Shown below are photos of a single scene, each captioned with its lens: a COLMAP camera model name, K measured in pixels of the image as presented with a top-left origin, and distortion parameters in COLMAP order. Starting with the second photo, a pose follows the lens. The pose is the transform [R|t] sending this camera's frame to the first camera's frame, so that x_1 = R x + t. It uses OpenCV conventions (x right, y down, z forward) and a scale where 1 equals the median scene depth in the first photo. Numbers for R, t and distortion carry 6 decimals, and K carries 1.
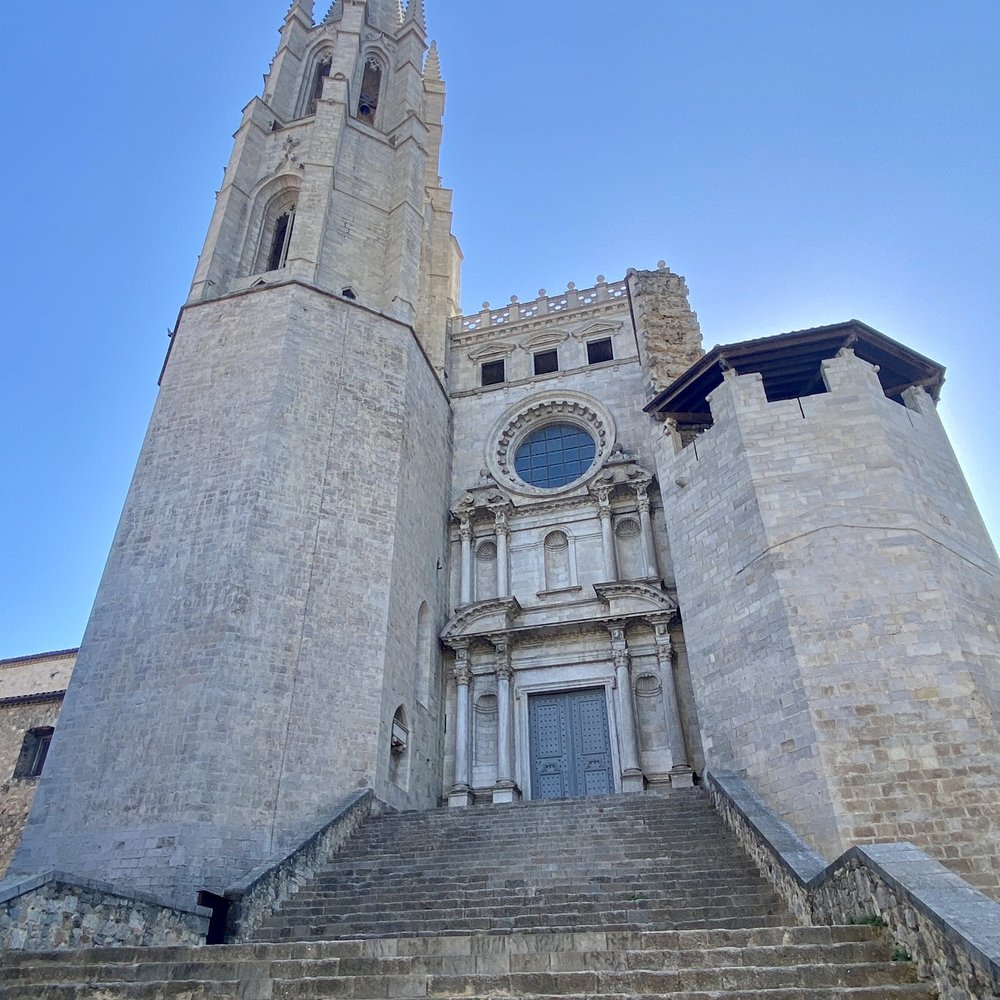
lens RADIAL K [[783.3, 0, 500.0], [0, 783.3, 500.0], [0, 0, 1]] dist [0.131673, -0.168741]
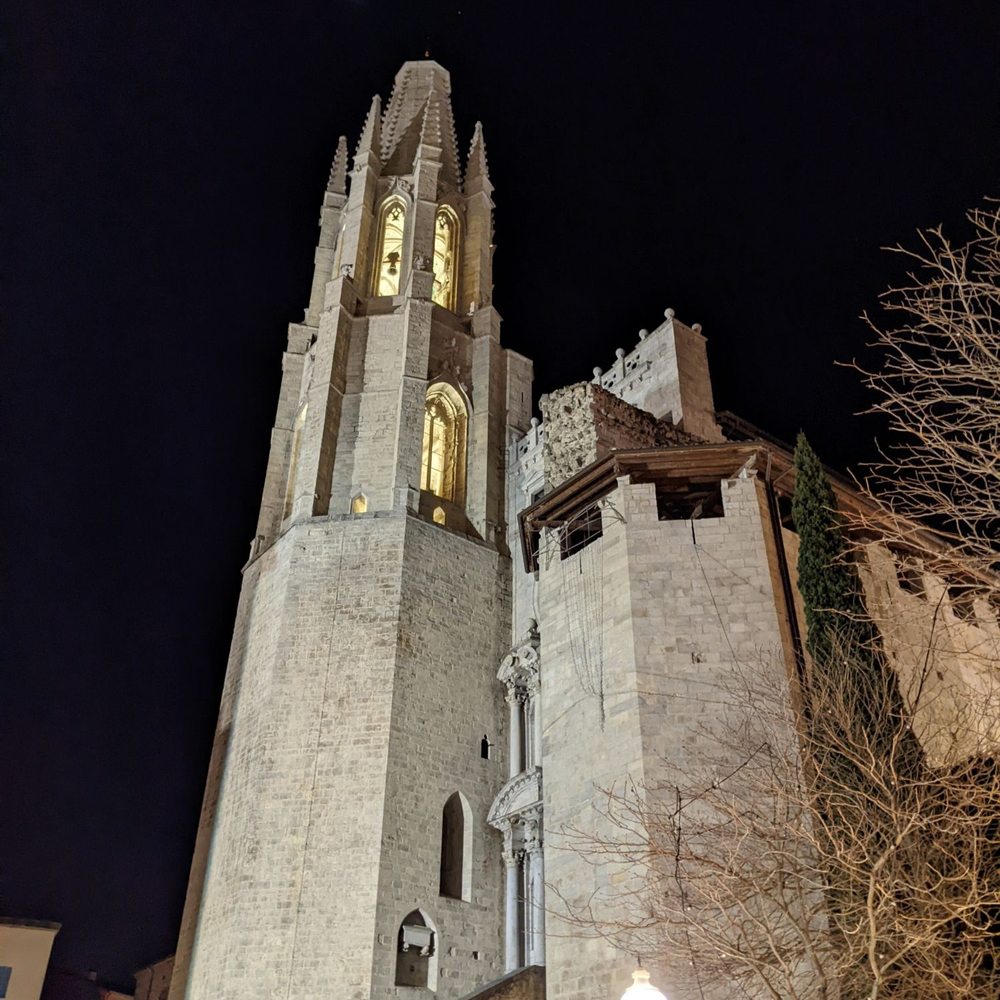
lens RADIAL K [[1034.9, 0, 512.7], [0, 1034.9, 499.0], [0, 0, 1]] dist [0.052107, -0.083462]
pose [[0.799775, -0.329405, -0.501848, 0.890240], [0.325579, 0.940382, -0.098389, -0.084048], [0.504339, -0.084702, 0.859342, -0.098903]]
